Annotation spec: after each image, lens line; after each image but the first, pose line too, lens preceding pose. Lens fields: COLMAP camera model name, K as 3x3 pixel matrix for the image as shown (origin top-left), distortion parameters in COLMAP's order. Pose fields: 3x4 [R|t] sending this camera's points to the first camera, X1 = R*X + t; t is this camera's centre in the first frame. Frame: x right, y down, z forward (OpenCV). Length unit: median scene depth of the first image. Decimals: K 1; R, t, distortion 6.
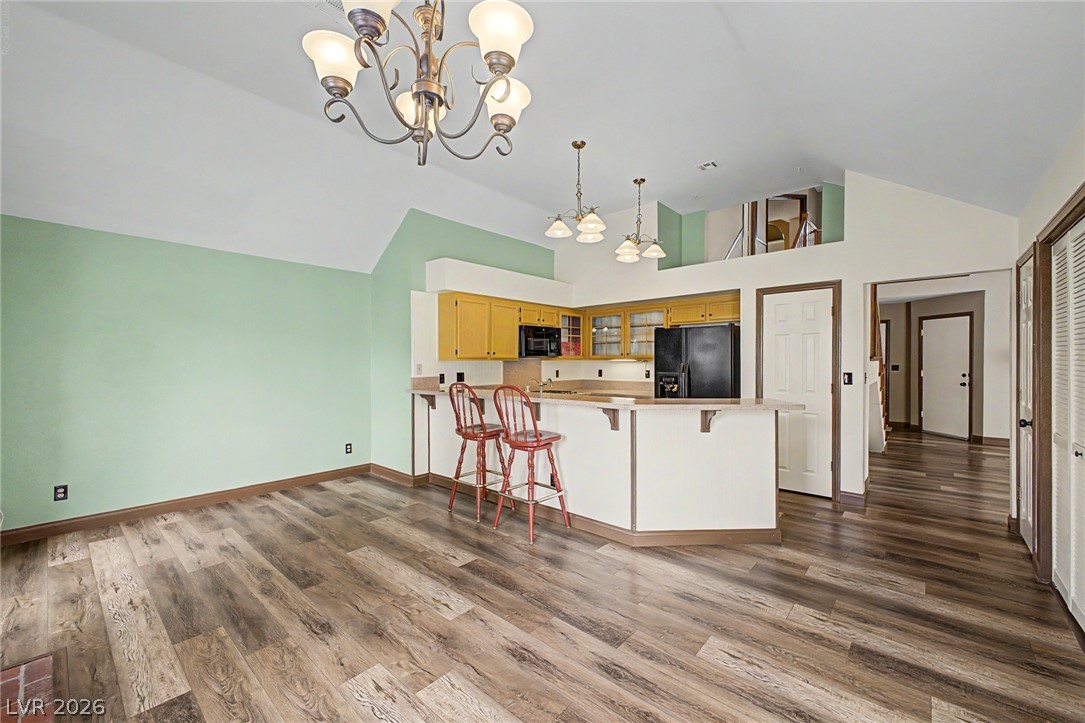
lens RADIAL K [[430.5, 0, 541.1], [0, 430.5, 361.3], [0, 0, 1]] dist [0.010896, -0.000864]
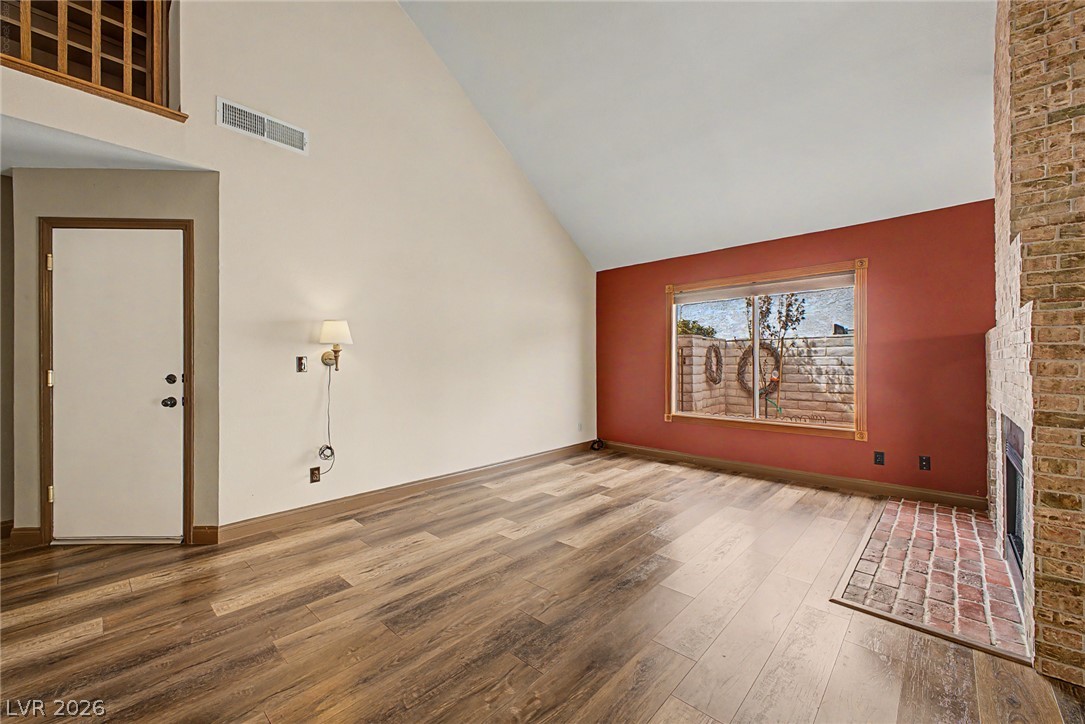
lens RADIAL K [[430.5, 0, 545.8], [0, 430.5, 363.3], [0, 0, 1]] dist [0.010896, -0.000864]
pose [[0.021184, -0.001224, 0.999775, 0.591175], [0.002154, 0.999997, 0.001178, 0.018430], [-0.999773, 0.002128, 0.021186, 0.656187]]
